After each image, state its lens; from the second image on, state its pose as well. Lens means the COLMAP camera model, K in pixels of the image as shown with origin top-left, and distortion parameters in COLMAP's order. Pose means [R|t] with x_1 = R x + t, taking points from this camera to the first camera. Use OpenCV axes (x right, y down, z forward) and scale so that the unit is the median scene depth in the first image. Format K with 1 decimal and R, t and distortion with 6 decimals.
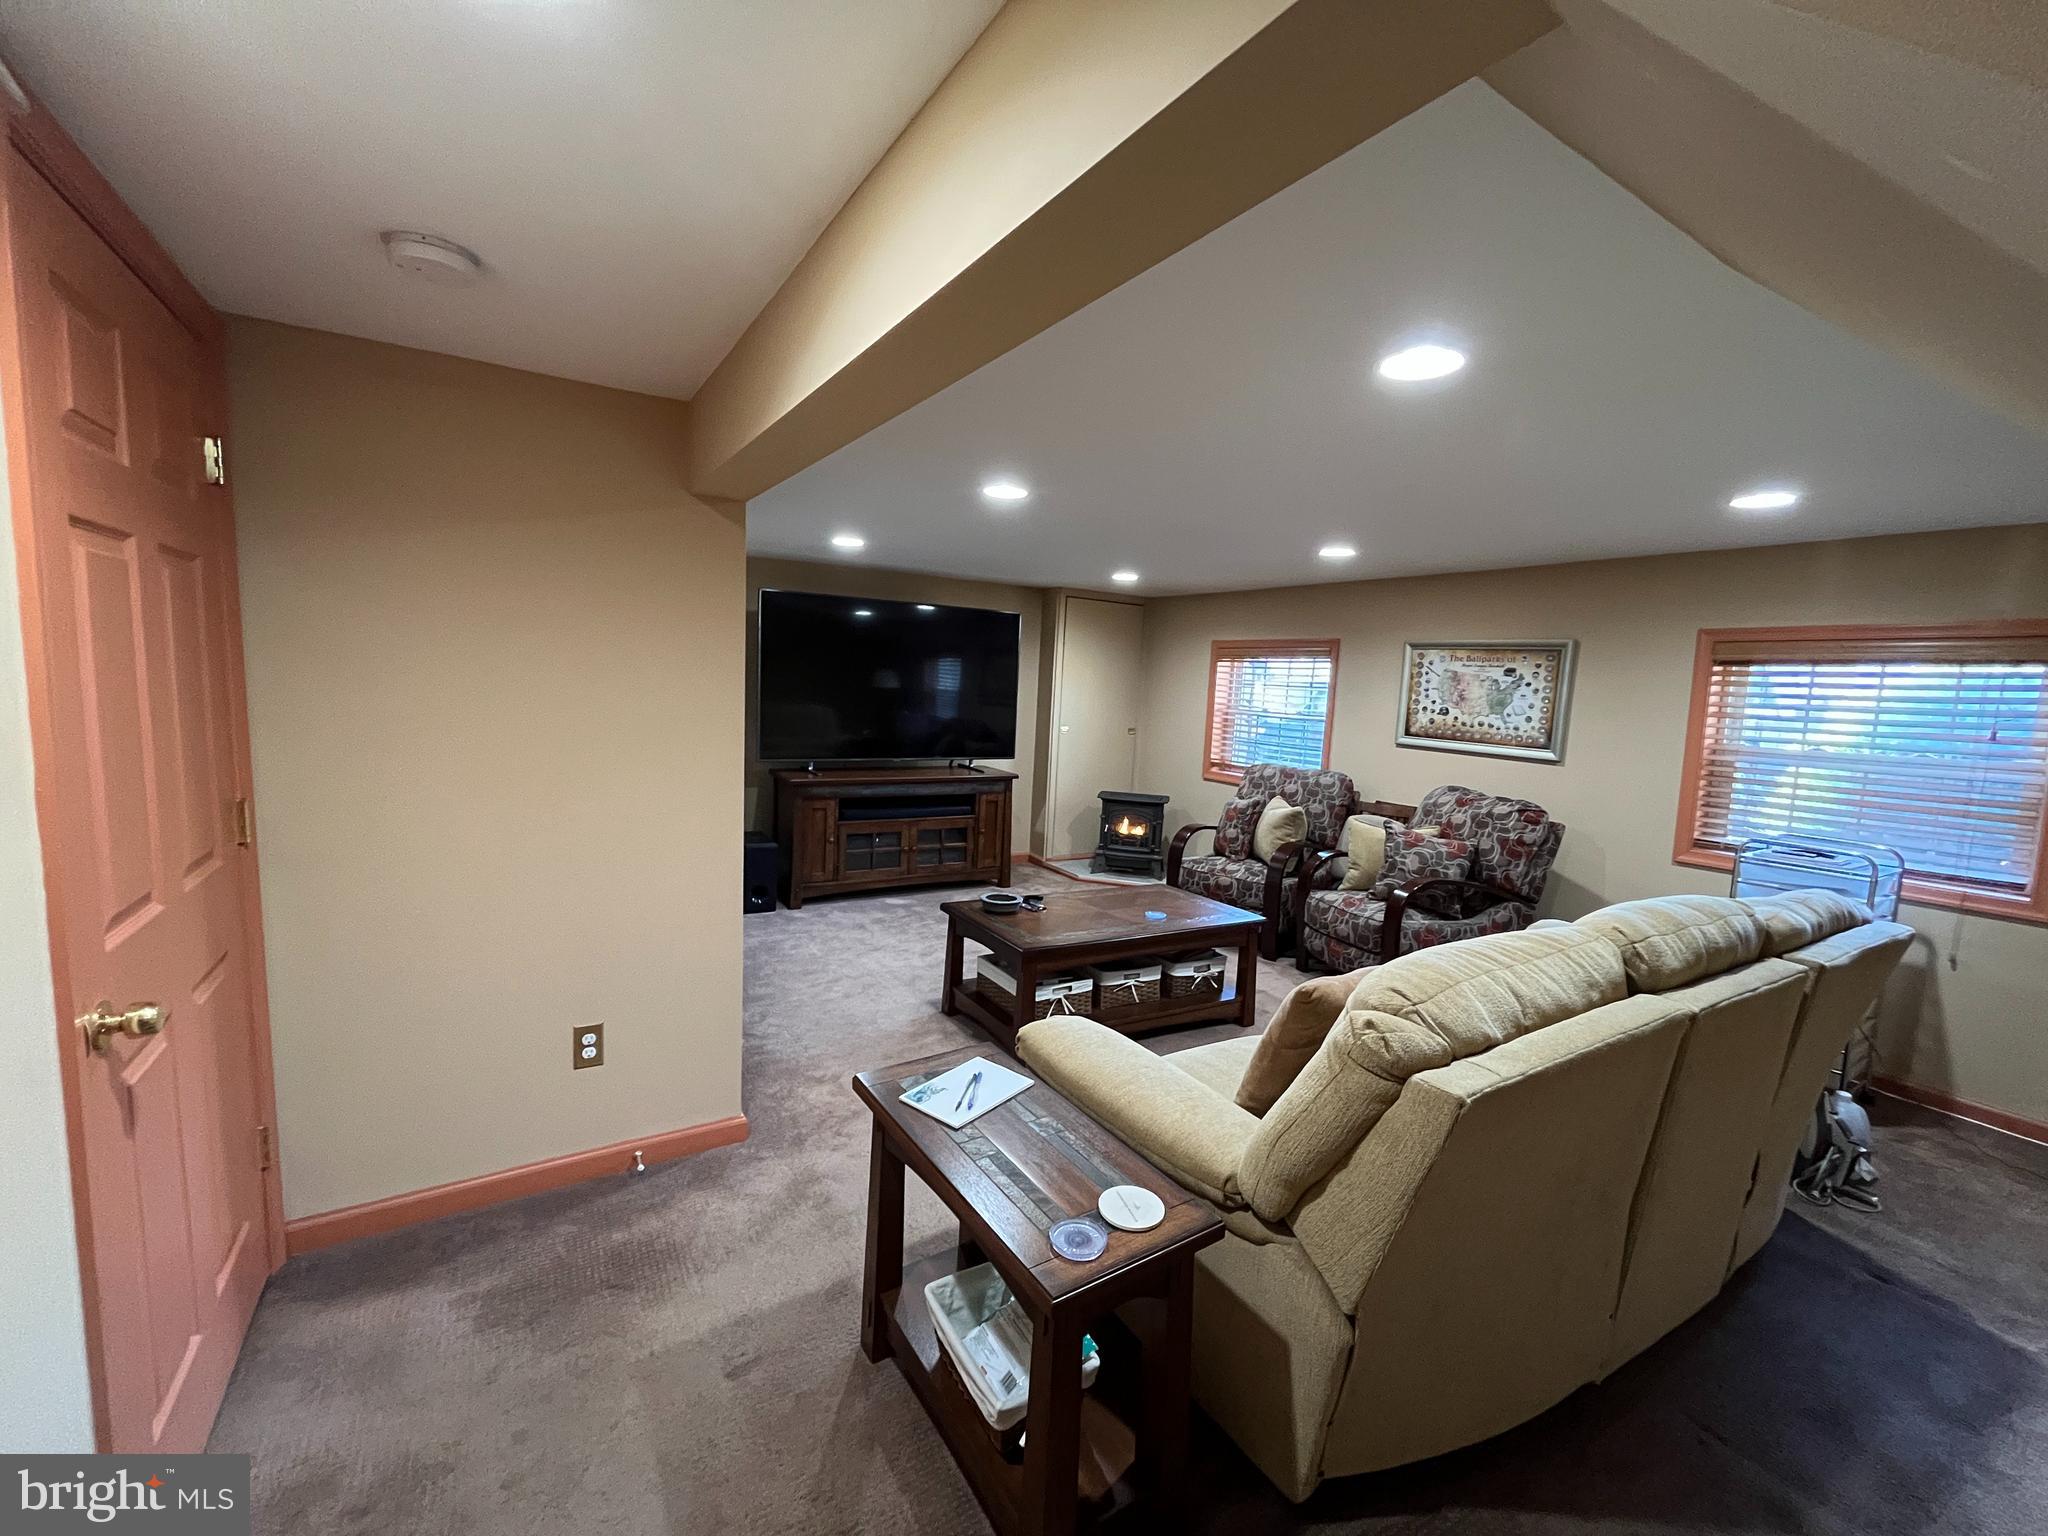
lens RADIAL K [[832.4, 0, 1017.1], [0, 832.4, 769.2], [0, 0, 1]] dist [-0.005807, -0.000258]
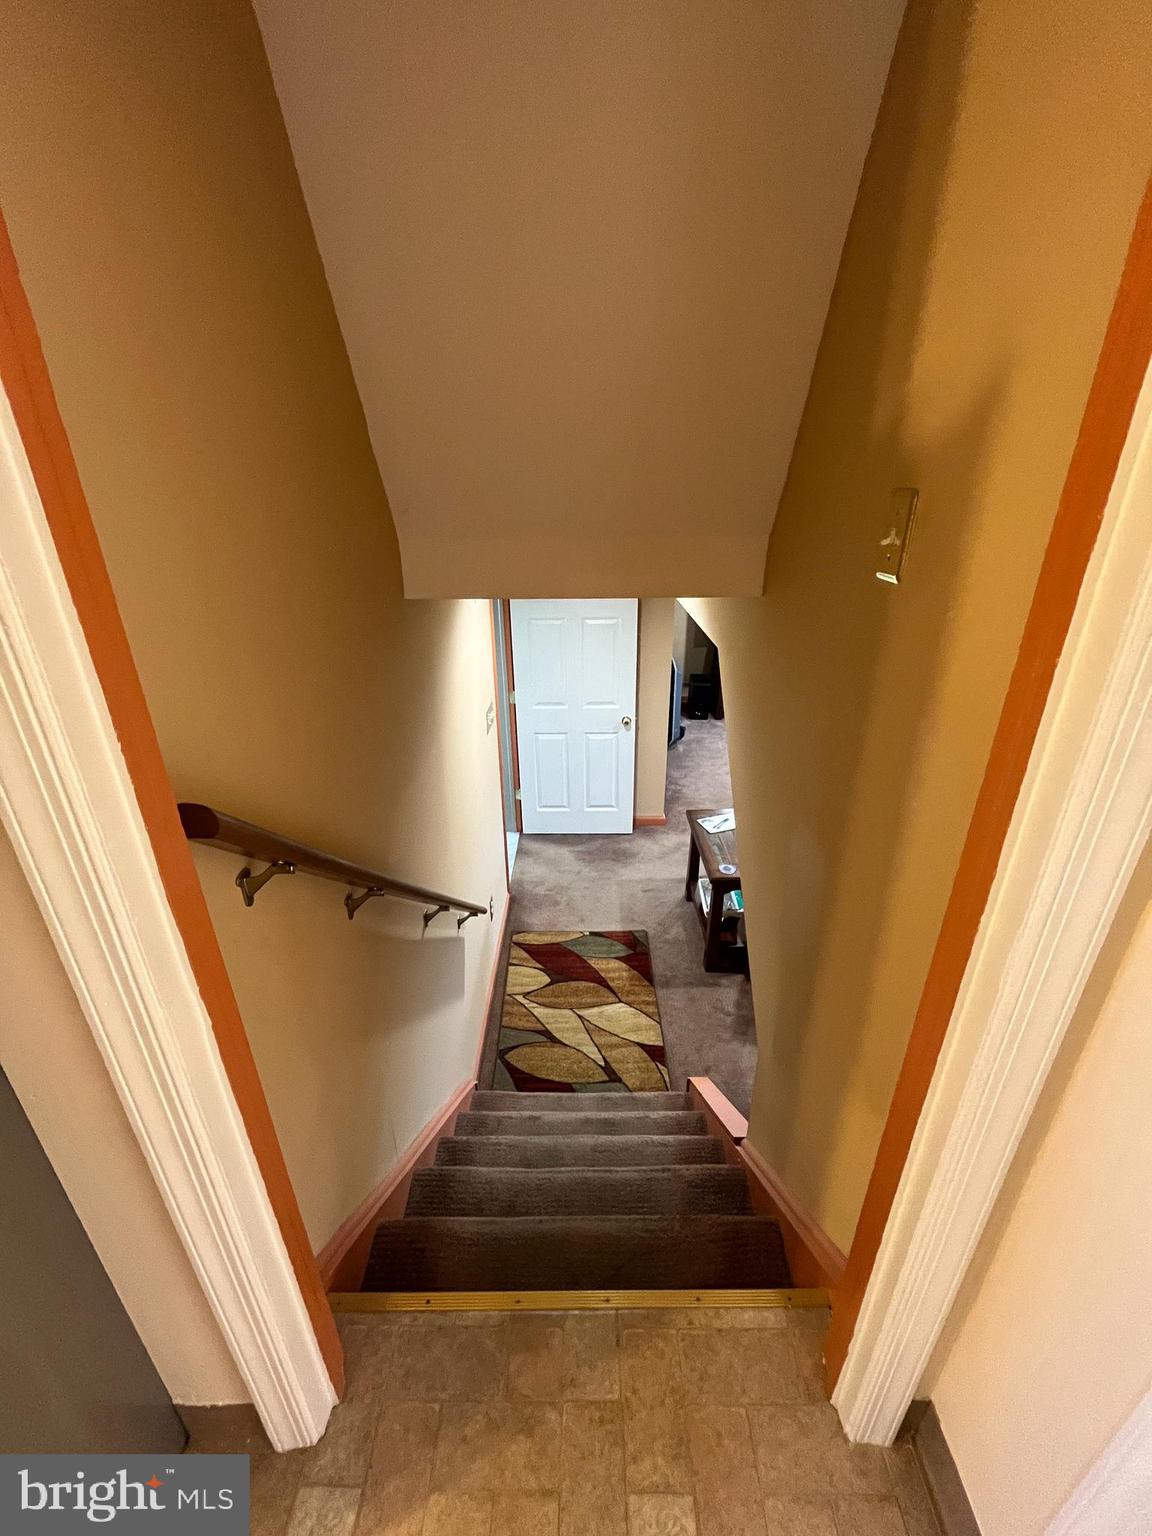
lens RADIAL K [[624.3, 0, 582.0], [0, 624.3, 762.0], [0, 0, 1]] dist [-0.005807, -0.000258]
pose [[0.848162, 0.169065, -0.502034, 0.512864], [-0.016951, 0.955881, 0.293264, -0.391042], [0.529466, -0.240225, 0.813608, -0.848982]]
